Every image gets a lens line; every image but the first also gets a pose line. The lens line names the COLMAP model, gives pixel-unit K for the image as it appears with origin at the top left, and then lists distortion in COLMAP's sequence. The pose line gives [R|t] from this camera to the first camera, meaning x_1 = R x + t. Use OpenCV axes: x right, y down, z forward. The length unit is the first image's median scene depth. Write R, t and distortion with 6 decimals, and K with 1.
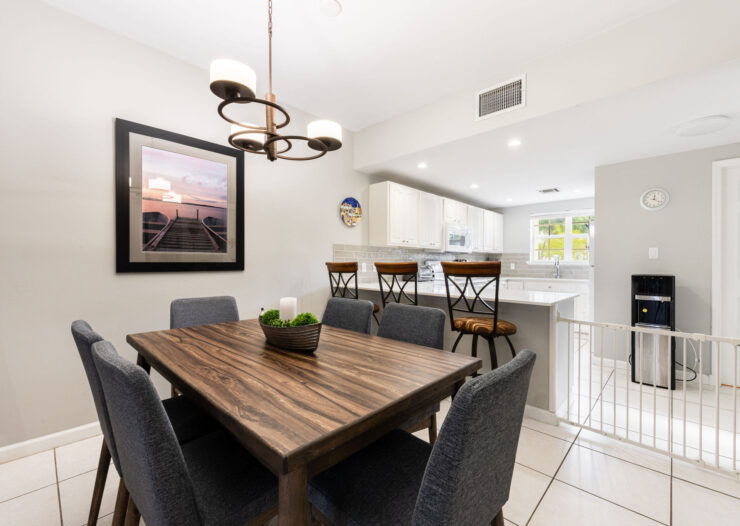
lens RADIAL K [[320.1, 0, 370.5], [0, 320.1, 266.1], [0, 0, 1]] dist [-0.002163, -0.000099]
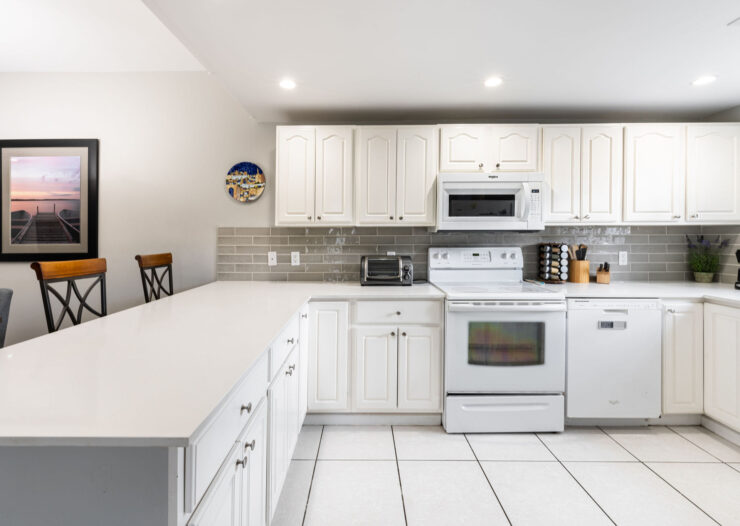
lens RADIAL K [[320.1, 0, 366.2], [0, 320.1, 235.6], [0, 0, 1]] dist [-0.002163, -0.000099]
pose [[0.695266, -0.006481, -0.718724, 0.927388], [0.004573, 0.999979, -0.004593, -0.058308], [0.718738, -0.000093, 0.695281, 0.966474]]
